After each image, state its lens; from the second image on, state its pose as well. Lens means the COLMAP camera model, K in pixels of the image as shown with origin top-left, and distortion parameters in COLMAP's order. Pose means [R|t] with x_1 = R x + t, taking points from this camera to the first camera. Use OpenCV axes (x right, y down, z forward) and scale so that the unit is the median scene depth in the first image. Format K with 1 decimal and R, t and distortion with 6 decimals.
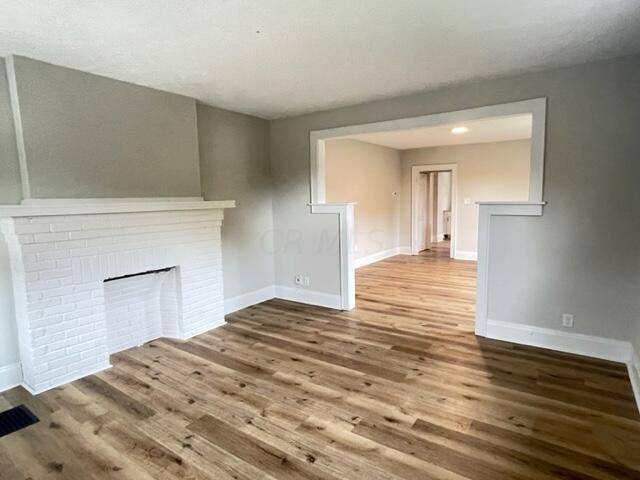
lens RADIAL K [[360.3, 0, 320.0], [0, 360.3, 240.0], [0, 0, 1]] dist [-0.038581, -0.000007]
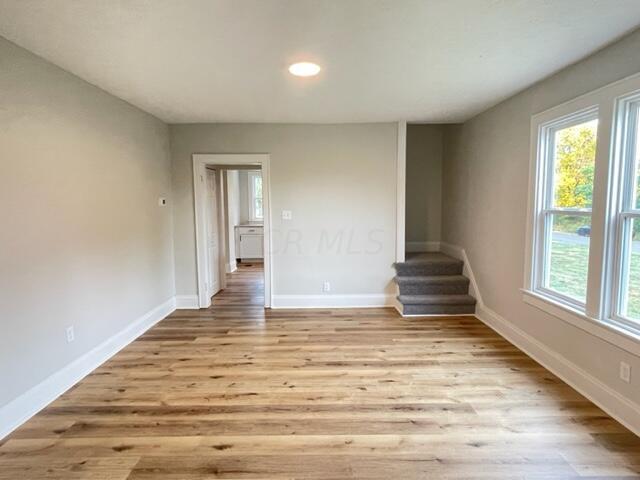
lens RADIAL K [[360.3, 0, 320.0], [0, 360.3, 240.0], [0, 0, 1]] dist [-0.038581, -0.000007]
pose [[0.816063, -0.039500, 0.576612, 0.084286], [0.055835, 0.998383, -0.010629, -0.049897], [-0.575260, 0.040869, 0.816949, 0.406811]]
